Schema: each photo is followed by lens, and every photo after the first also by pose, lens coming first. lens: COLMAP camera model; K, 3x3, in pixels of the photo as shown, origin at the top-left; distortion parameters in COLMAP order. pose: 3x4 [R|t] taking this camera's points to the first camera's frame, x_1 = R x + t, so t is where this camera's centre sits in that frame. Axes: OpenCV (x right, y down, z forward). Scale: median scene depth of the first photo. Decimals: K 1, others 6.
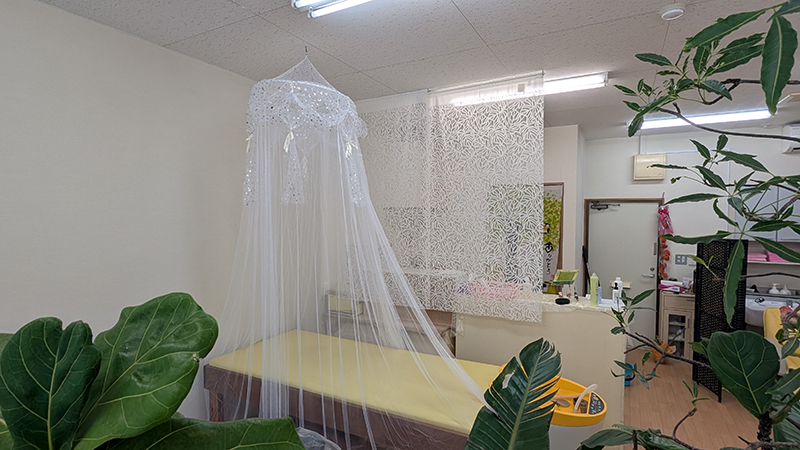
lens RADIAL K [[402.9, 0, 400.0], [0, 402.9, 225.0], [0, 0, 1]] dist [-0.001089, -0.000563]
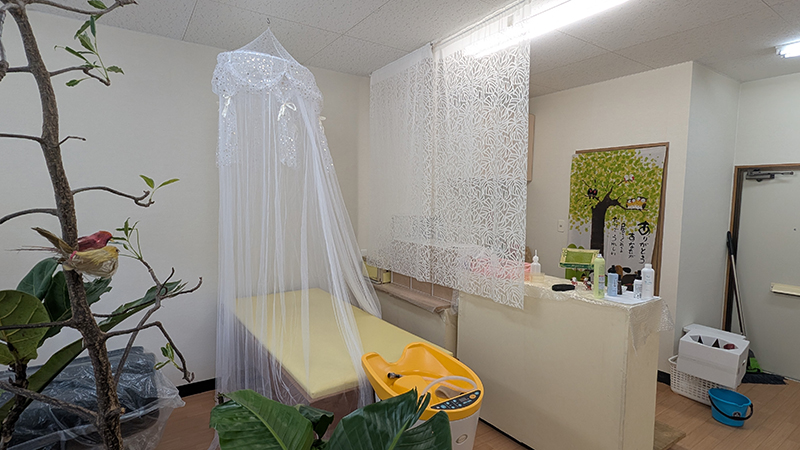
lens RADIAL K [[402.9, 0, 400.0], [0, 402.9, 225.0], [0, 0, 1]] dist [-0.001089, -0.000563]
pose [[0.888255, 0.042197, -0.457408, 0.430196], [-0.023455, 0.998639, 0.046578, 0.034103], [0.458751, -0.030645, 0.888036, 0.140829]]
